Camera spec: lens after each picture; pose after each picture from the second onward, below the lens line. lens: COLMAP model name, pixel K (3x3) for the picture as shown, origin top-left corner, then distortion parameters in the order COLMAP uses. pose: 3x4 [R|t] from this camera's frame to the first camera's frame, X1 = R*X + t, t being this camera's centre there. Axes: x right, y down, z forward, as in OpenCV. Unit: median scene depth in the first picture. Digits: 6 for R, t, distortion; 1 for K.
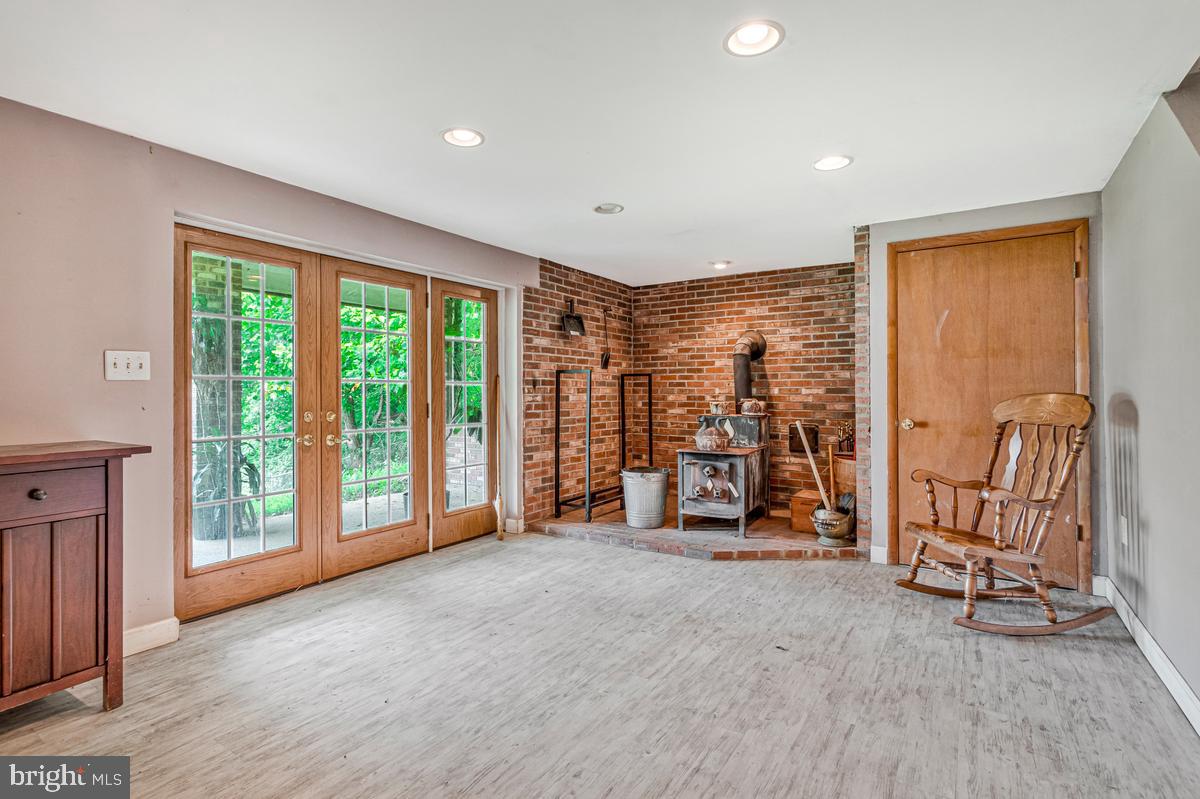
lens RADIAL K [[578.9, 0, 602.0], [0, 578.9, 390.6], [0, 0, 1]] dist [0.005060, -0.000960]
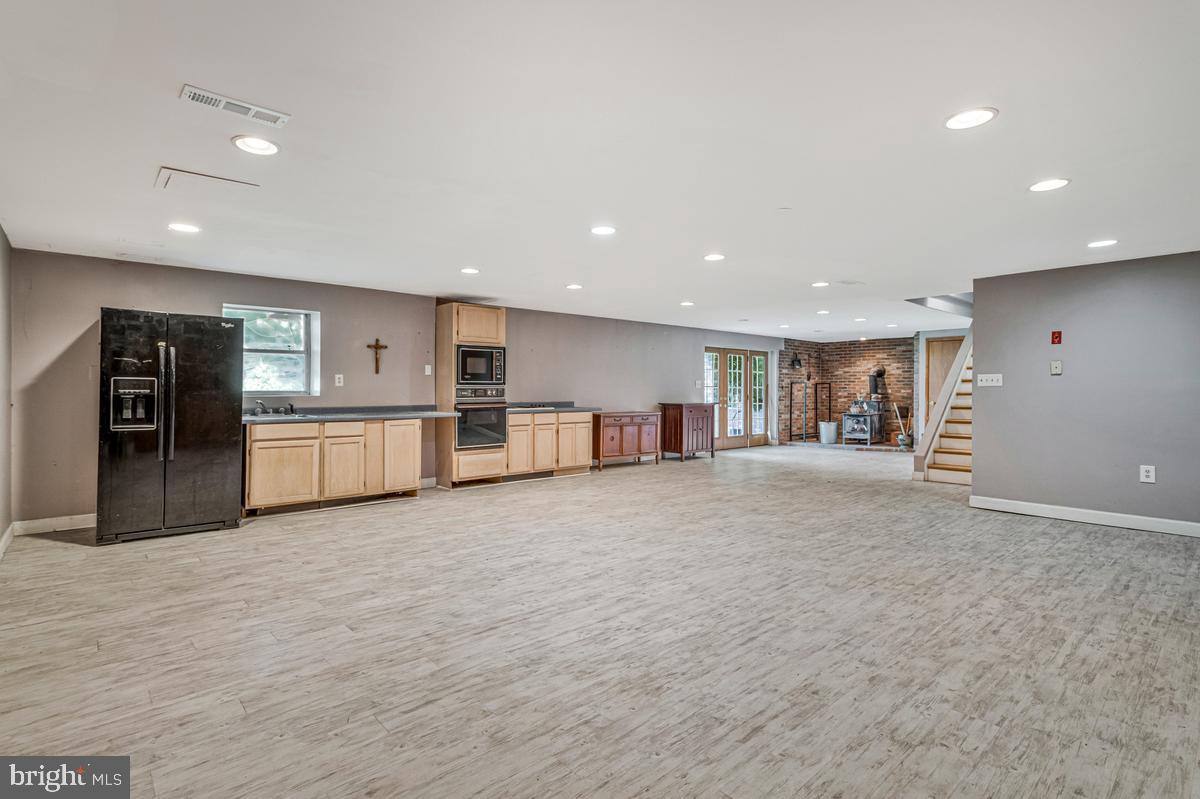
lens RADIAL K [[578.9, 0, 602.0], [0, 578.9, 390.6], [0, 0, 1]] dist [0.005060, -0.000960]
pose [[0.965164, 0.005501, -0.261588, -0.206737], [-0.004690, 0.999982, 0.003725, -0.004575], [0.261604, -0.002368, 0.965172, -1.590021]]
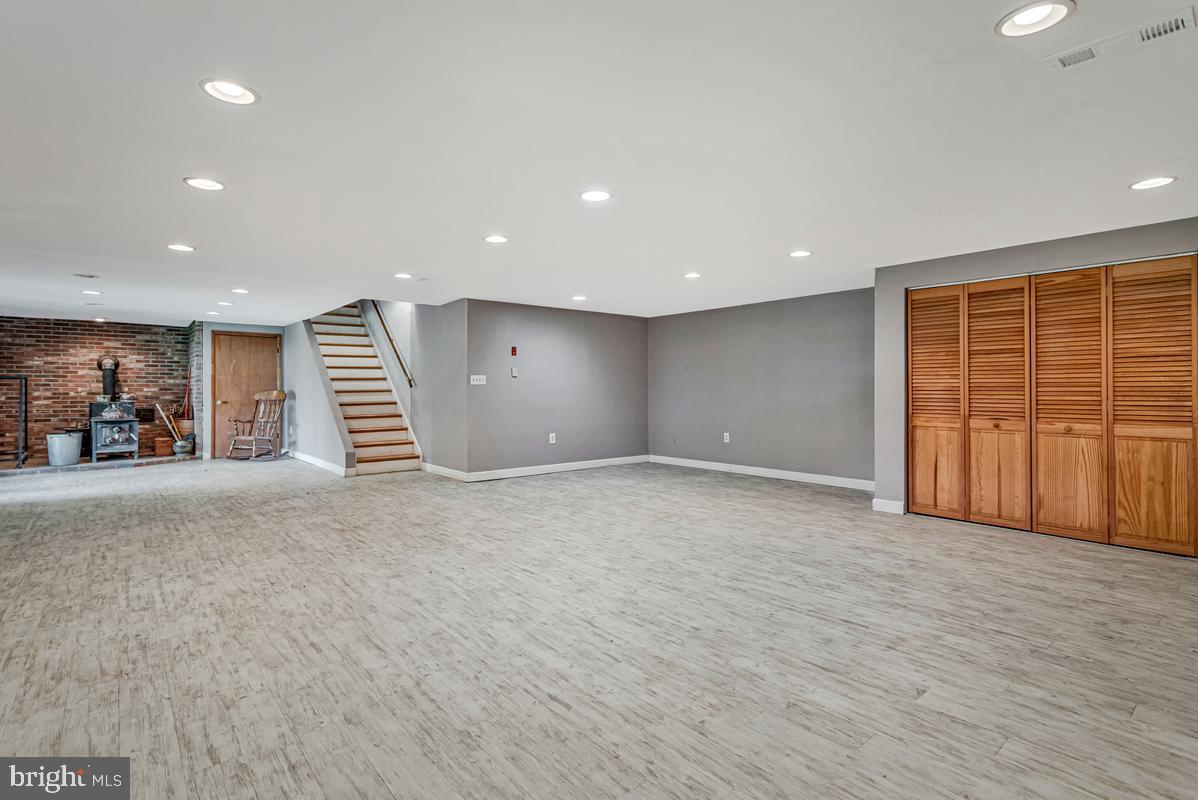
lens RADIAL K [[577.9, 0, 601.0], [0, 577.9, 391.1], [0, 0, 1]] dist [0.005060, -0.000960]
pose [[0.297016, 0.000164, 0.954873, -1.057434], [-0.002380, 0.999997, 0.000569, 0.001491], [-0.954870, -0.002441, 0.297015, -1.023017]]
